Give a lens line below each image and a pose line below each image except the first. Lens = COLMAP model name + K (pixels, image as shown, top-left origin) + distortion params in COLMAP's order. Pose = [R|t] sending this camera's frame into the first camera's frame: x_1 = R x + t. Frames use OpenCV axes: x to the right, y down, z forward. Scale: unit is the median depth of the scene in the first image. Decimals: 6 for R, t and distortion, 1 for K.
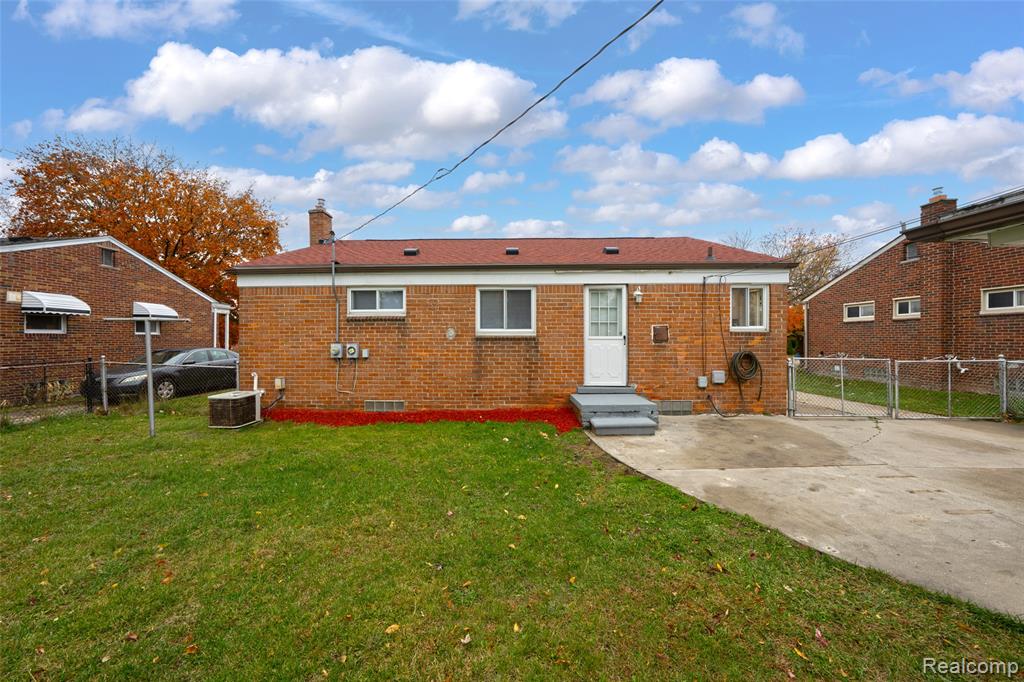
lens RADIAL K [[361.7, 0, 512.1], [0, 361.7, 341.8], [0, 0, 1]] dist [-0.008343, 0.000435]
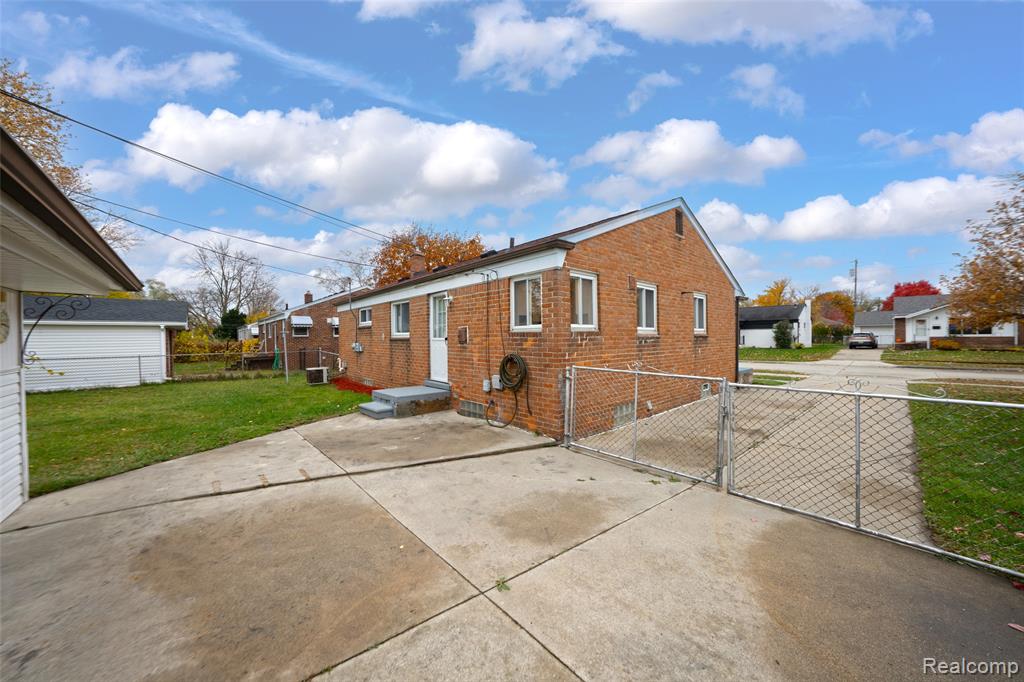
lens RADIAL K [[361.7, 0, 503.7], [0, 361.7, 339.6], [0, 0, 1]] dist [-0.008343, 0.000435]
pose [[0.656839, 0.000222, -0.754030, 1.256113], [0.006666, 0.999959, 0.006102, -0.015515], [0.754001, -0.009035, 0.656811, 0.408099]]
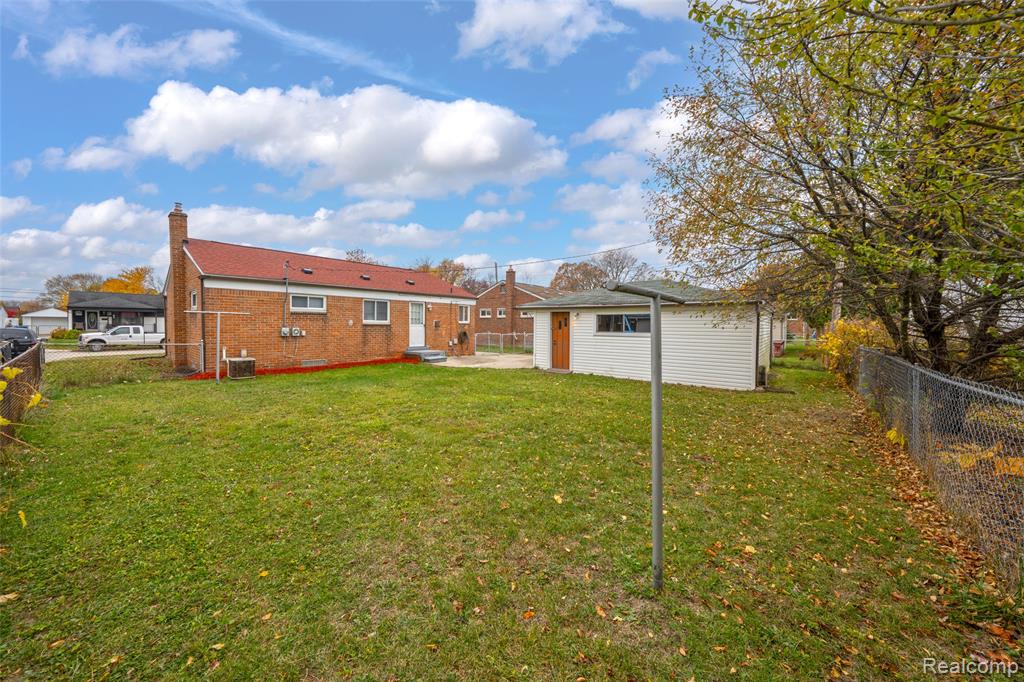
lens RADIAL K [[361.7, 0, 503.2], [0, 361.7, 337.0], [0, 0, 1]] dist [-0.008343, 0.000435]
pose [[0.642533, -0.016543, 0.766079, -1.118144], [-0.008025, 0.999567, 0.028316, -0.006279], [-0.766216, -0.024341, 0.642122, -0.847791]]
